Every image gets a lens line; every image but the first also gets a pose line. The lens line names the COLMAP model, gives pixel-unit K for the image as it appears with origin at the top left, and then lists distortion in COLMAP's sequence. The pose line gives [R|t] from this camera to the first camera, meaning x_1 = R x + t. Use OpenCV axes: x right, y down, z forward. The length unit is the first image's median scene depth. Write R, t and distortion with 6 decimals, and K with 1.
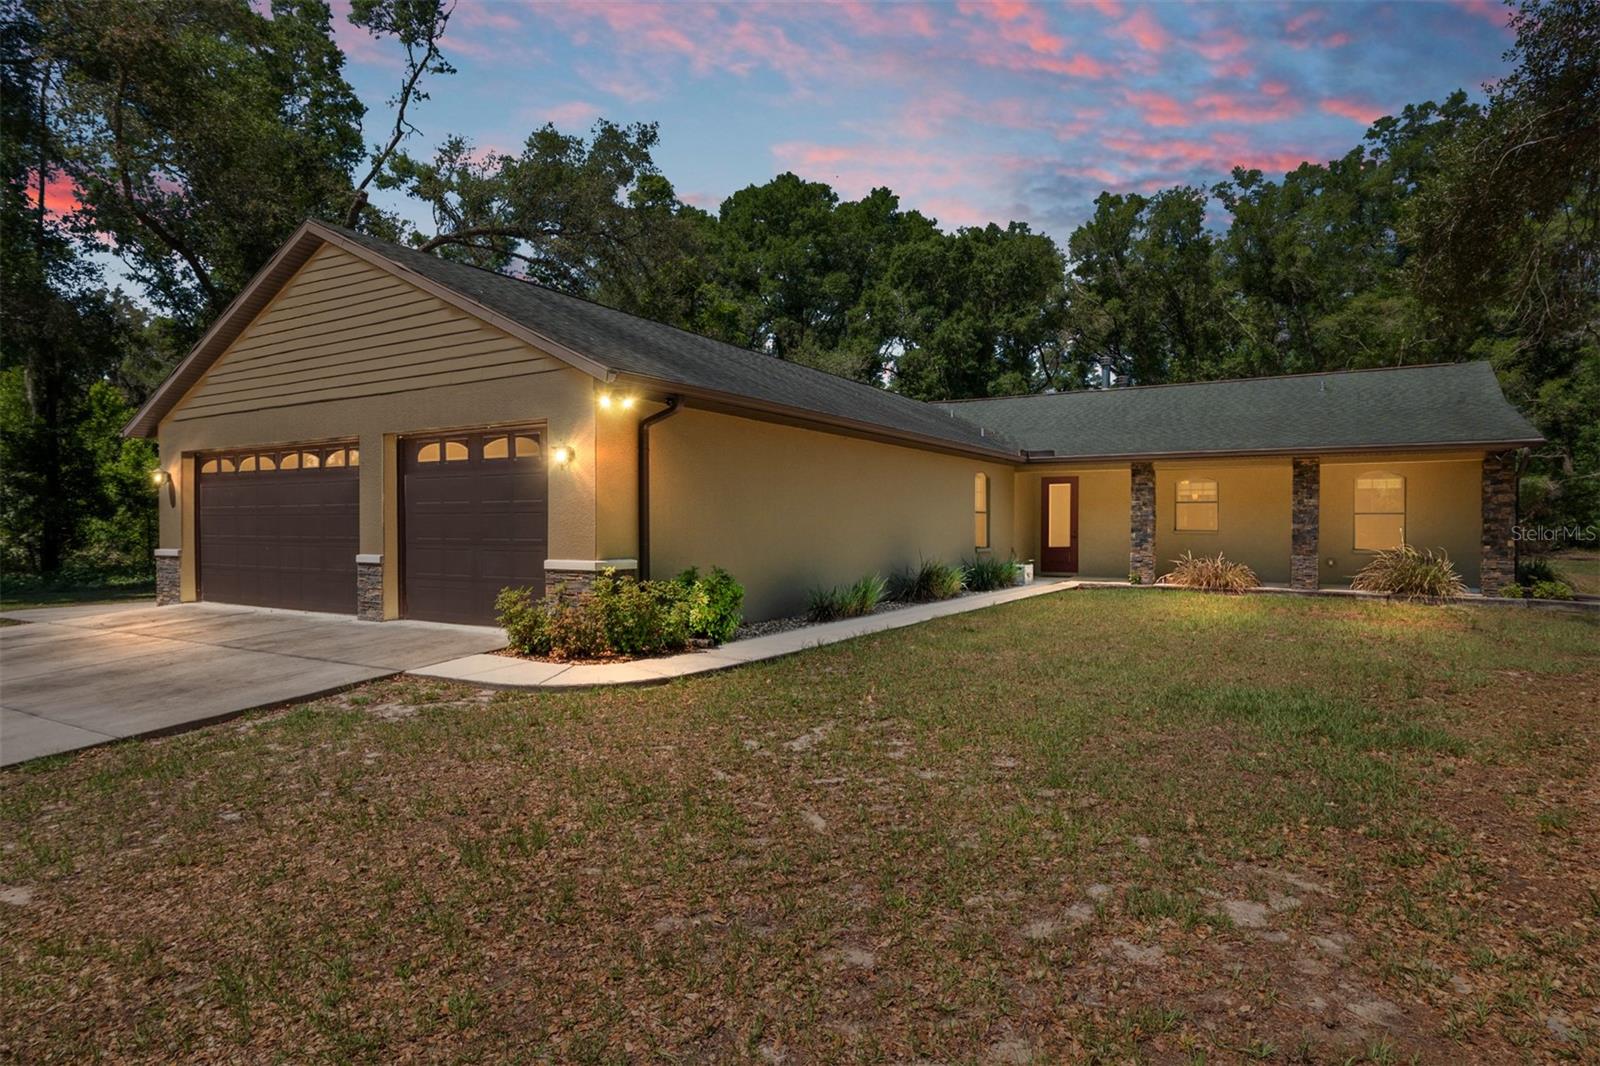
lens RADIAL K [[901.9, 0, 800.0], [0, 901.9, 533.0], [0, 0, 1]] dist [-0.004791, -0.001340]
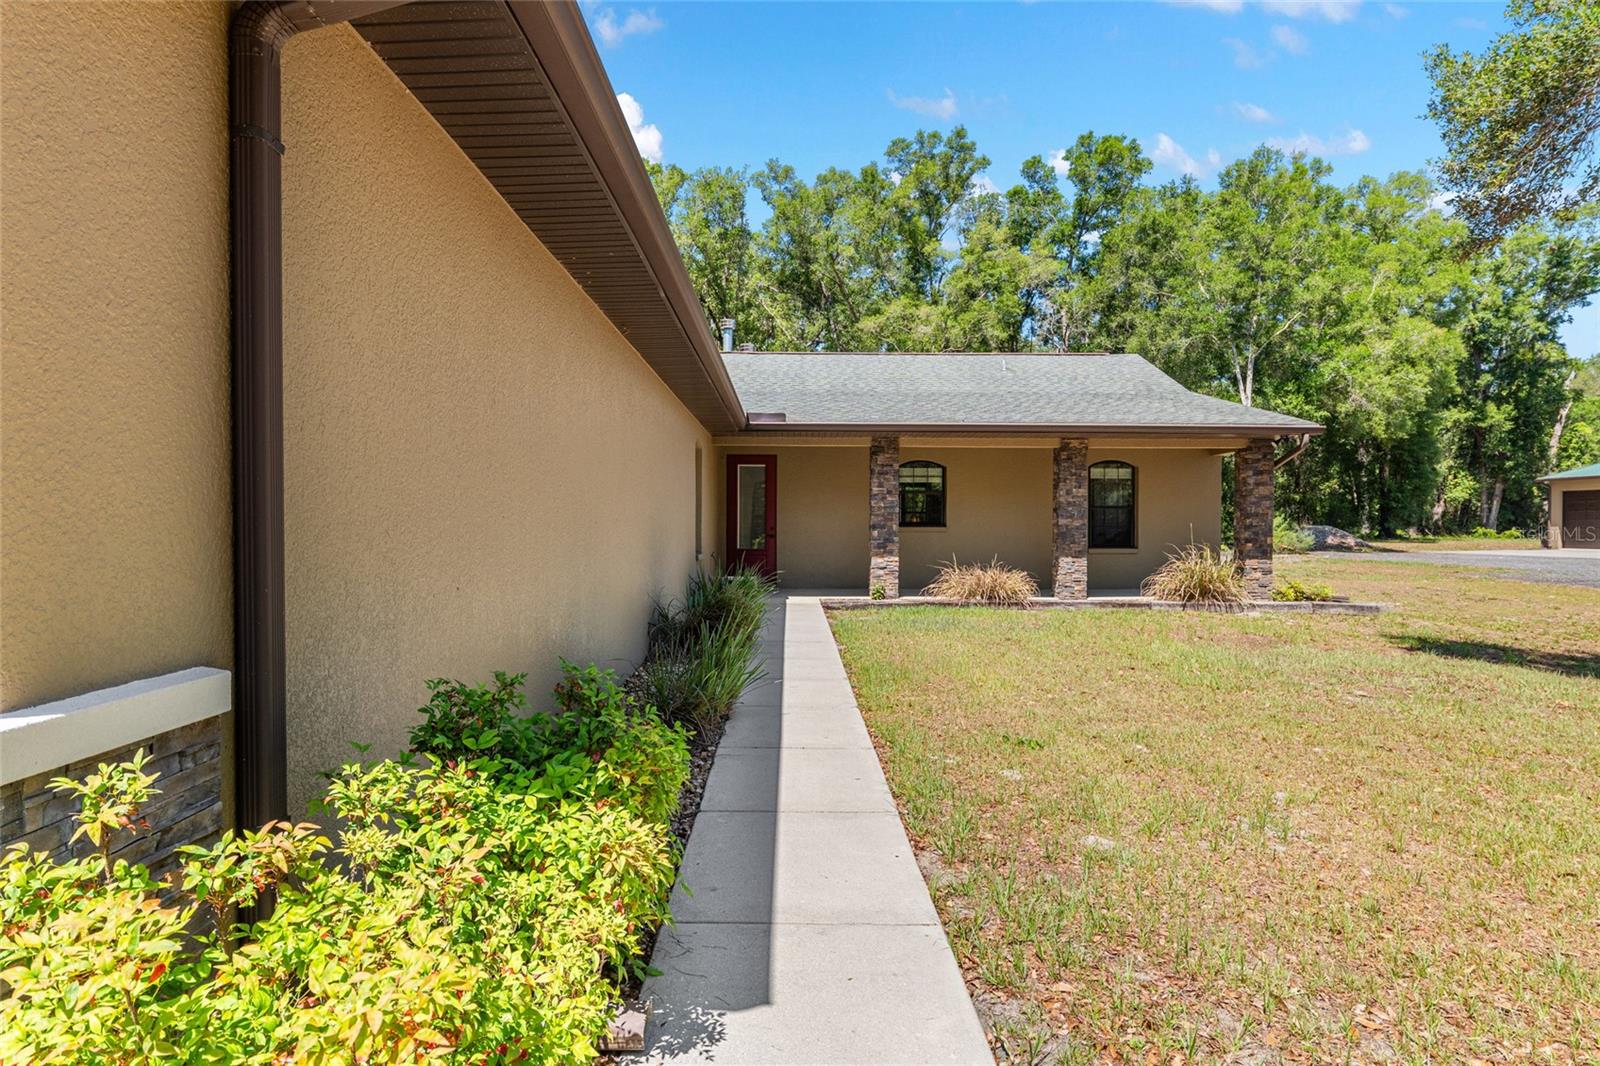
lens RADIAL K [[926.0, 0, 809.0], [0, 926.0, 531.5], [0, 0, 1]] dist [0.002406, -0.000810]
pose [[0.842245, -0.003895, 0.539081, -0.033728], [0.003889, 0.999992, 0.001149, -0.000106], [-0.539081, 0.001128, 0.842253, 0.141720]]
